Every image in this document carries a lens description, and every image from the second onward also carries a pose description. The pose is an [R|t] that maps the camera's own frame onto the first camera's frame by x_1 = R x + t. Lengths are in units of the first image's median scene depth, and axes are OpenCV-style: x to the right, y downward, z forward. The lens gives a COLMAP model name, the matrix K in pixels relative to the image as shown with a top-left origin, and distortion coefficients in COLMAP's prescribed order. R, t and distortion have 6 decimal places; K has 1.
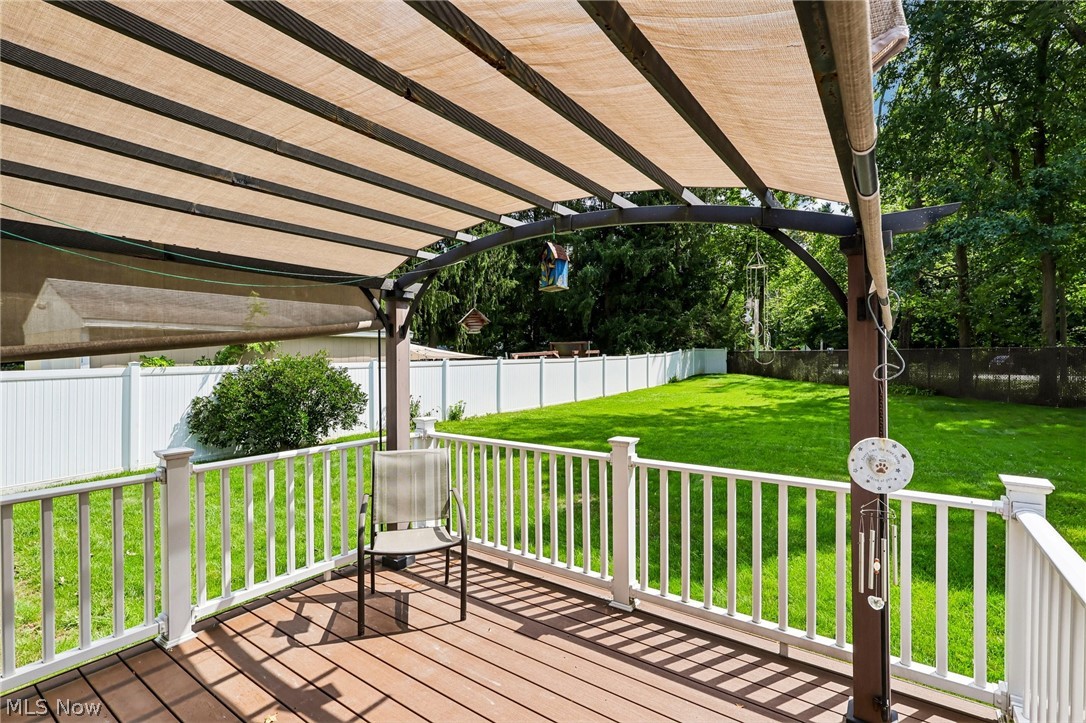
lens RADIAL K [[502.5, 0, 542.9], [0, 502.5, 362.2], [0, 0, 1]] dist [-0.001790, 0.001010]
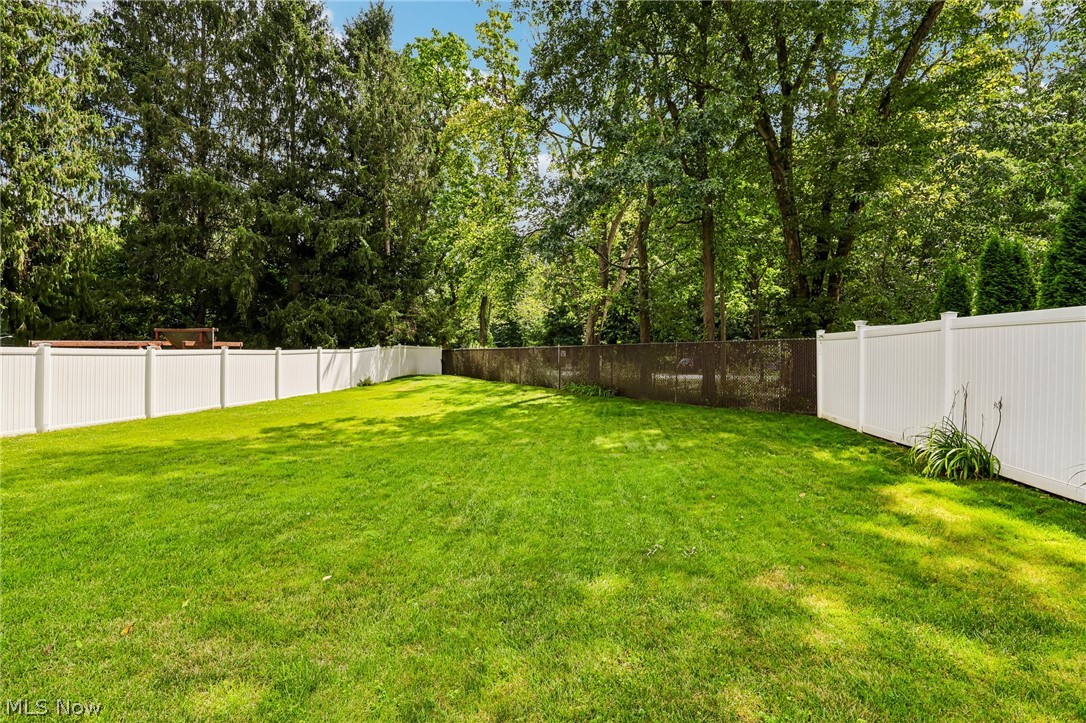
lens RADIAL K [[502.5, 0, 541.6], [0, 502.5, 361.1], [0, 0, 1]] dist [-0.001790, 0.001010]
pose [[0.903009, 0.008863, 0.429529, 0.174797], [-0.004670, 0.999931, -0.010815, 0.007866], [-0.429595, 0.007760, 0.902988, 0.154974]]
